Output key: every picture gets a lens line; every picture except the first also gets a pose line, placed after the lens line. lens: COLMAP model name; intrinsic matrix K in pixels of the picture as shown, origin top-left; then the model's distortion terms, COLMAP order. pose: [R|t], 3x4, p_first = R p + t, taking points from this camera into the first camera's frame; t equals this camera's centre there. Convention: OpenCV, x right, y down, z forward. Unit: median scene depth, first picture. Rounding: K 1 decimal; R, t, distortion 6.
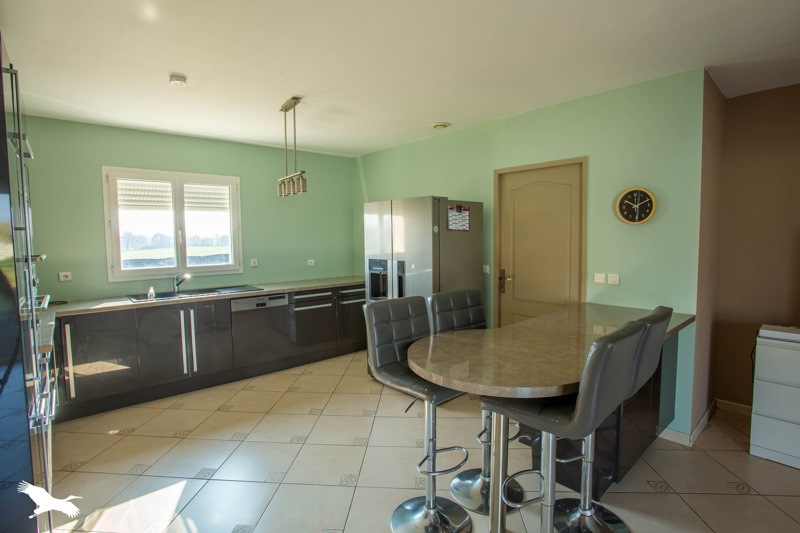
lens RADIAL K [[398.4, 0, 402.2], [0, 398.4, 265.9], [0, 0, 1]] dist [-0.000579, -0.000006]
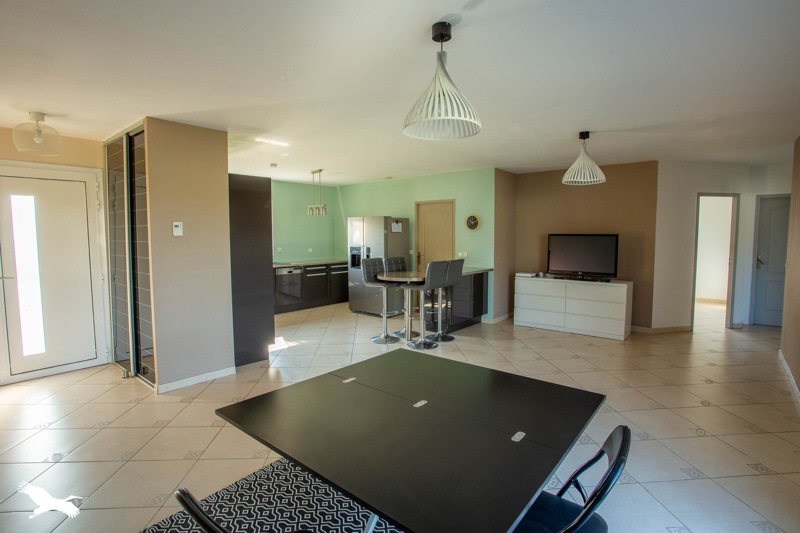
lens RADIAL K [[398.4, 0, 397.9], [0, 398.4, 264.4], [0, 0, 1]] dist [-0.000579, -0.000006]
pose [[0.992428, -0.002113, 0.122812, -0.097735], [0.002062, 0.999998, 0.000548, 0.070321], [-0.122813, -0.000290, 0.992430, -0.971673]]
